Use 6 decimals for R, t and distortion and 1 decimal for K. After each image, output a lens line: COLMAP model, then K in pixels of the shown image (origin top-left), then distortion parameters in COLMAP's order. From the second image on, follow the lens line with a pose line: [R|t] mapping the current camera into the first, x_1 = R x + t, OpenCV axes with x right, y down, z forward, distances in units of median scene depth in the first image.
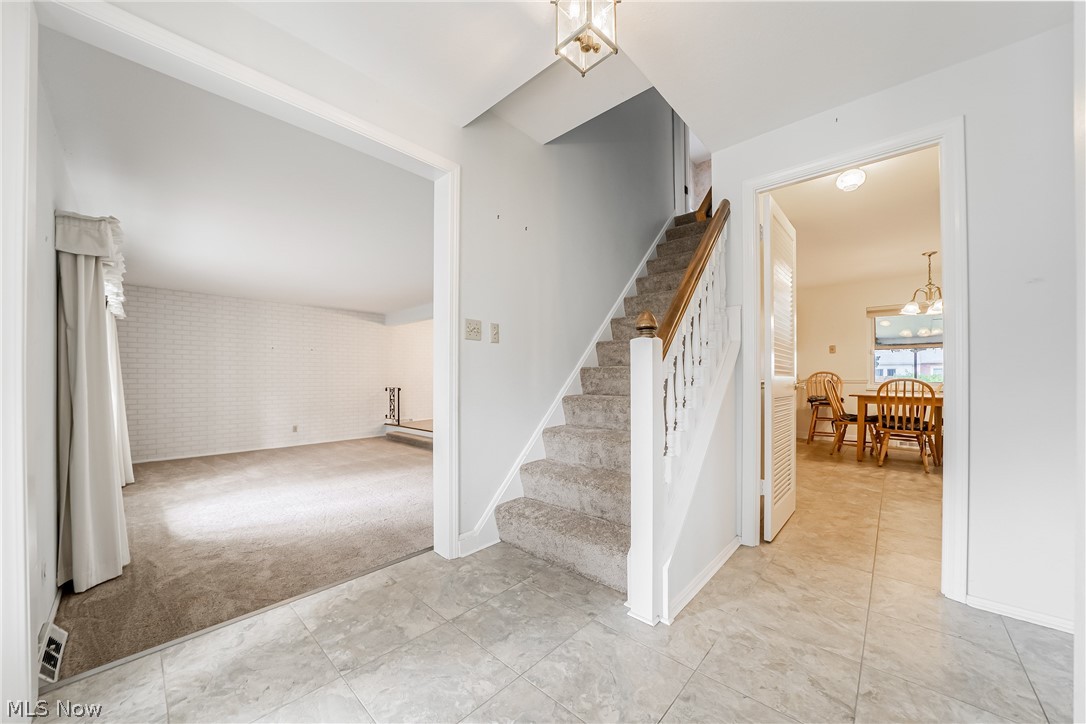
lens RADIAL K [[393.9, 0, 526.1], [0, 393.9, 377.9], [0, 0, 1]] dist [-0.000294, 0.000060]
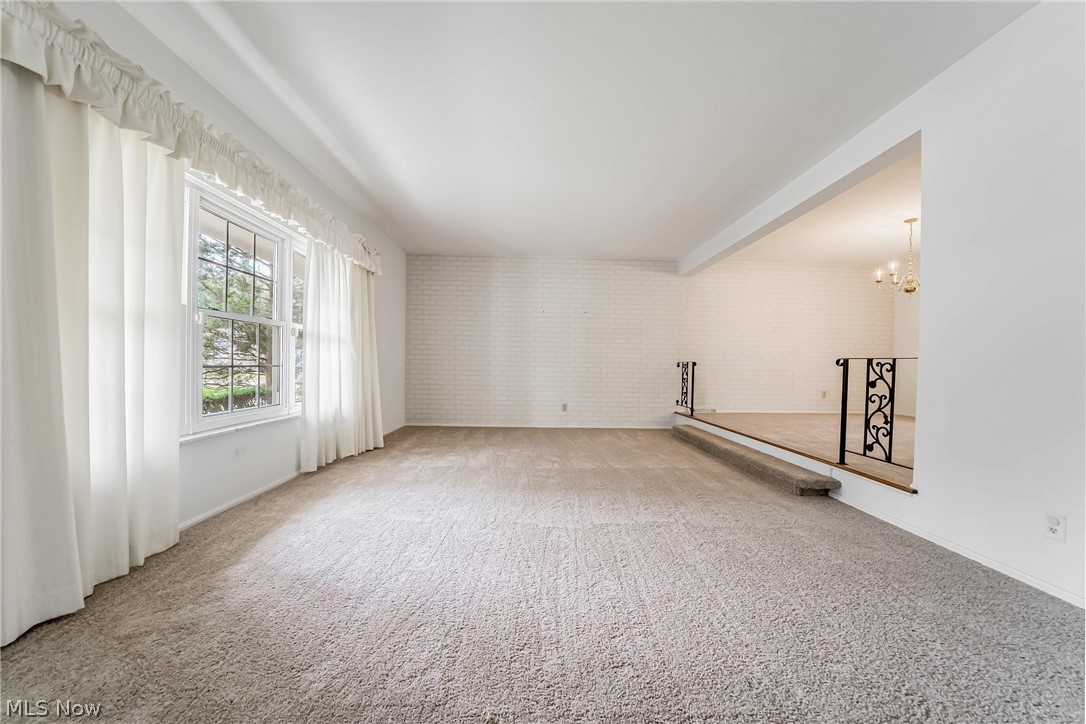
lens RADIAL K [[375.8, 0, 545.2], [0, 375.8, 367.9], [0, 0, 1]] dist [-0.022870, 0.000322]
pose [[0.719256, 0.019472, -0.694472, -0.057504], [-0.017814, 0.999795, 0.009583, 0.034910], [0.694517, 0.005479, 0.719456, 0.360548]]
